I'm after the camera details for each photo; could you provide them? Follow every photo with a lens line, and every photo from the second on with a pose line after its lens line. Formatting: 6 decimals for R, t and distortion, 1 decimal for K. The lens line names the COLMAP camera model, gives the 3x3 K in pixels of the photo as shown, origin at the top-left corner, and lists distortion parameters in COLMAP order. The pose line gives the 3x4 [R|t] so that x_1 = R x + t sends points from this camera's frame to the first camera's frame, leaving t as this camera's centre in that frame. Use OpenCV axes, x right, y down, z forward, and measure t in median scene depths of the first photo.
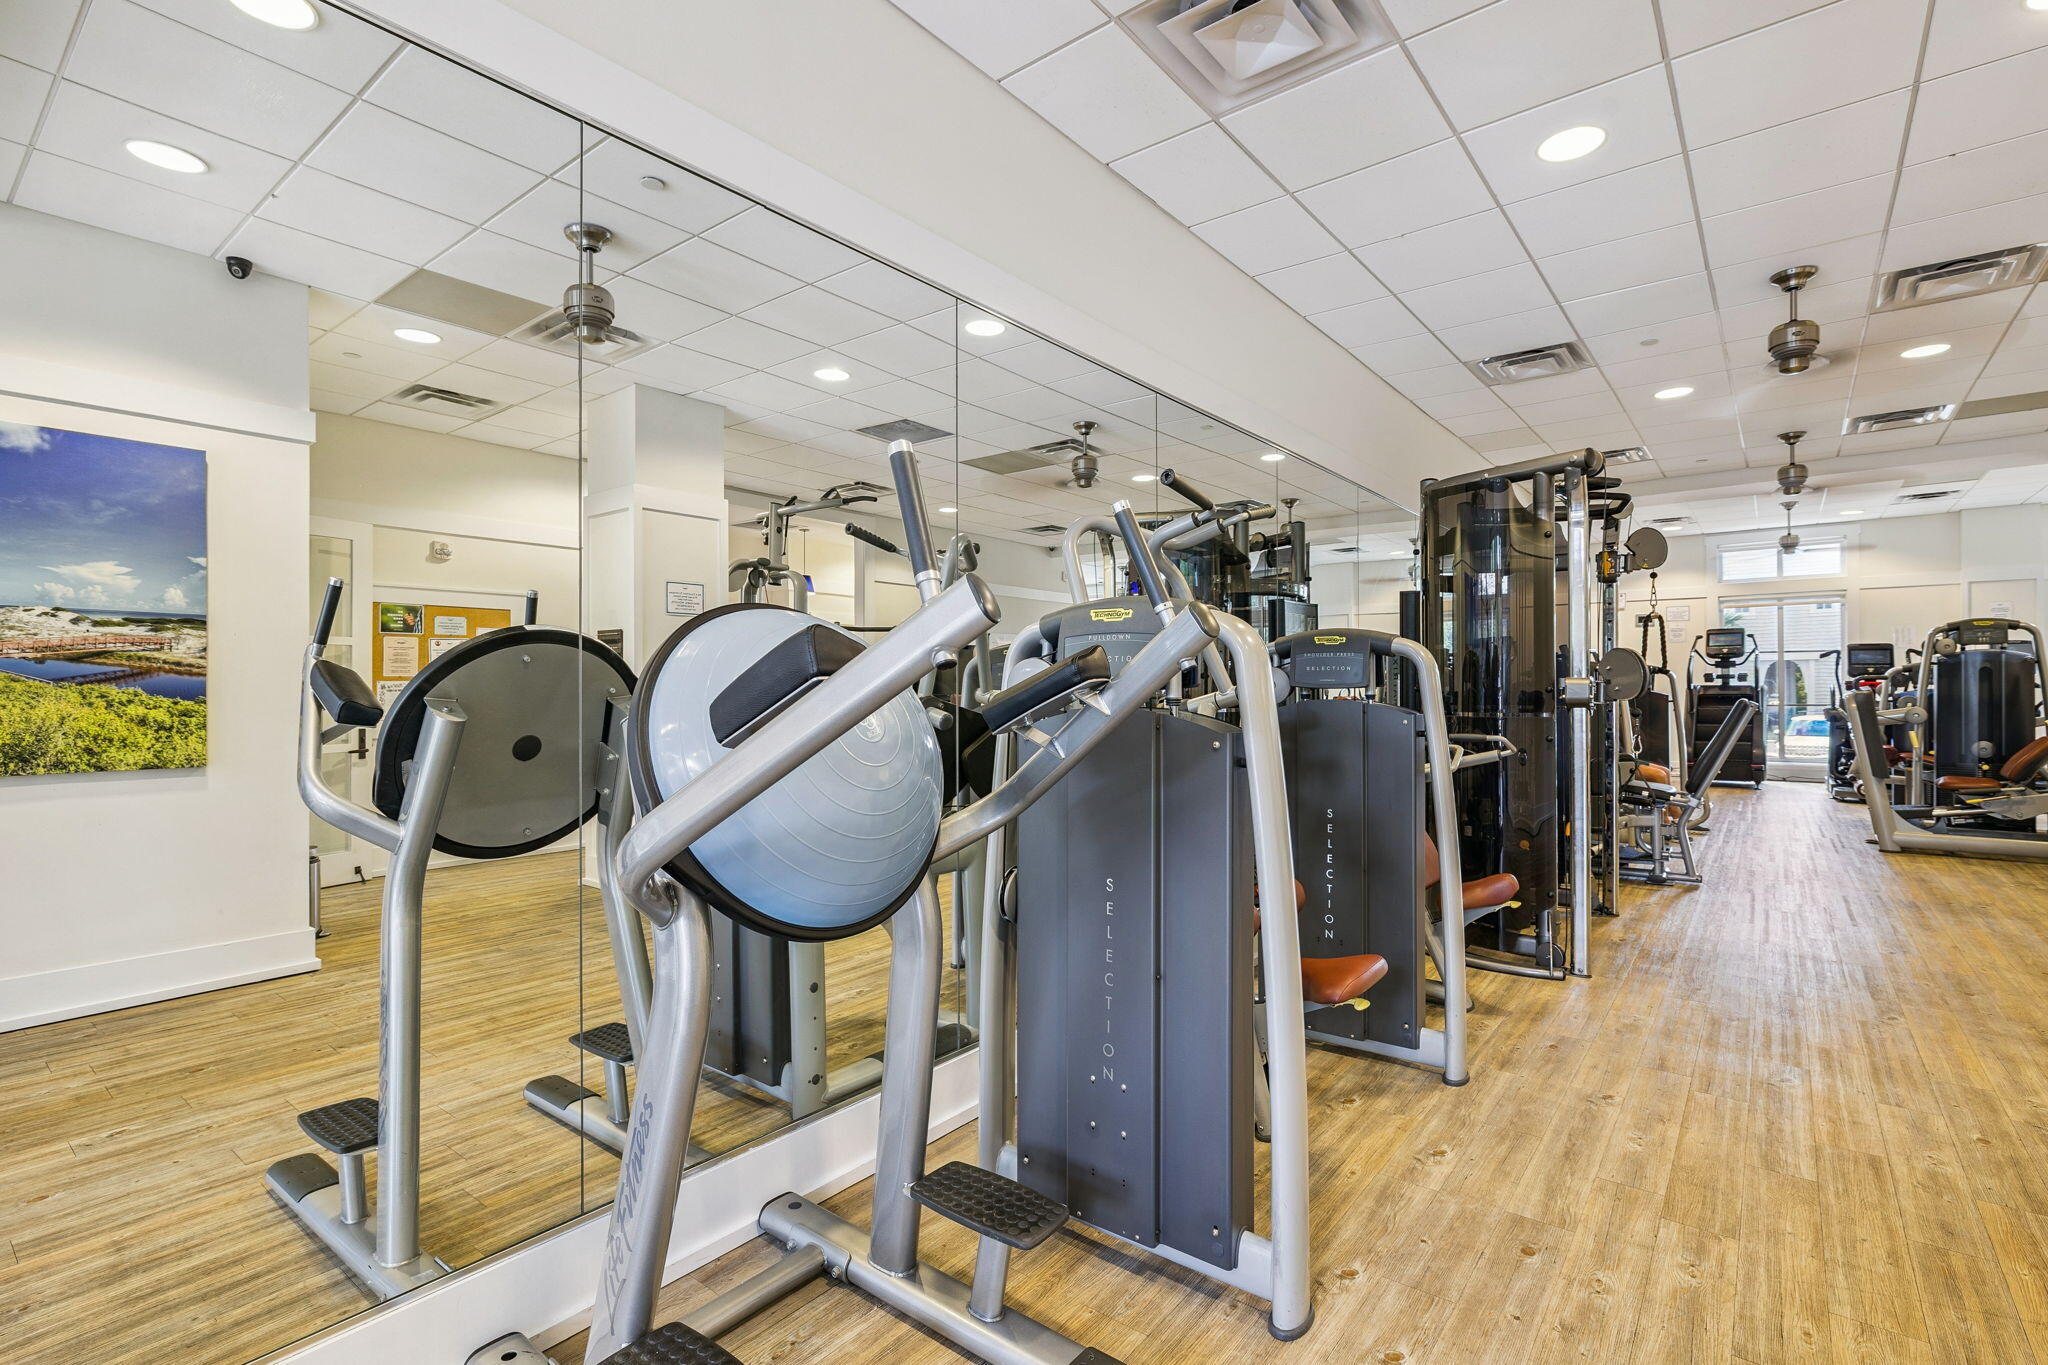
lens RADIAL K [[960.8, 0, 1025.0], [0, 960.8, 683.7], [0, 0, 1]] dist [0.003580, 0.001399]
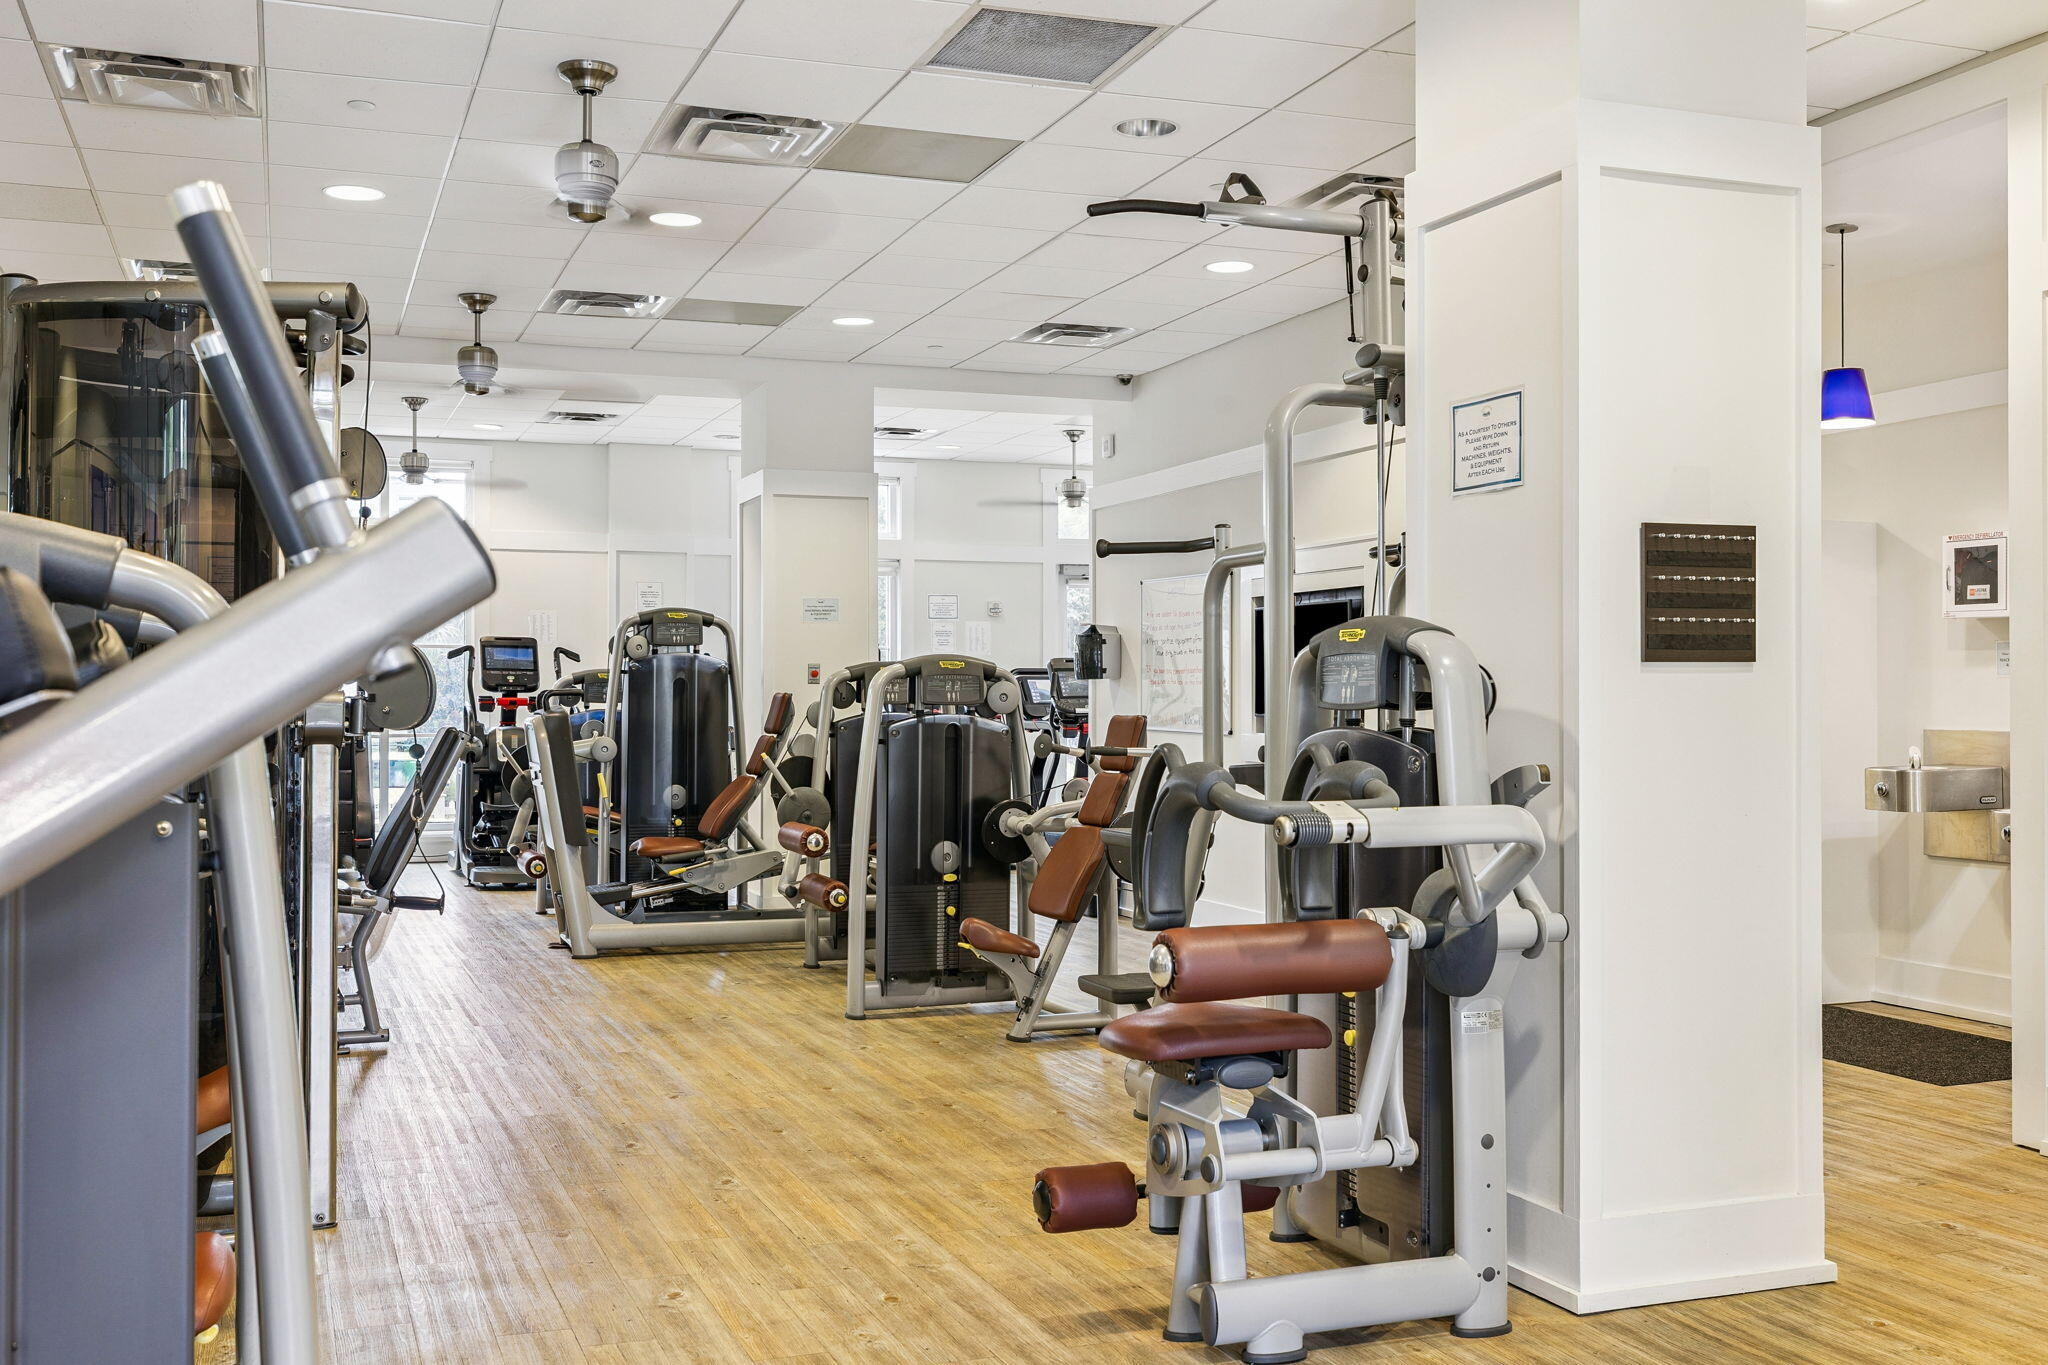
lens RADIAL K [[2026.9, 0, 1024.2], [0, 2026.9, 685.0], [0, 0, 1]] dist [0.000091, 0.000000]
pose [[0.520583, 0.012878, 0.853714, -0.129686], [-0.009123, 0.999913, -0.009520, -0.001080], [-0.853762, -0.002833, 0.520655, 0.025939]]
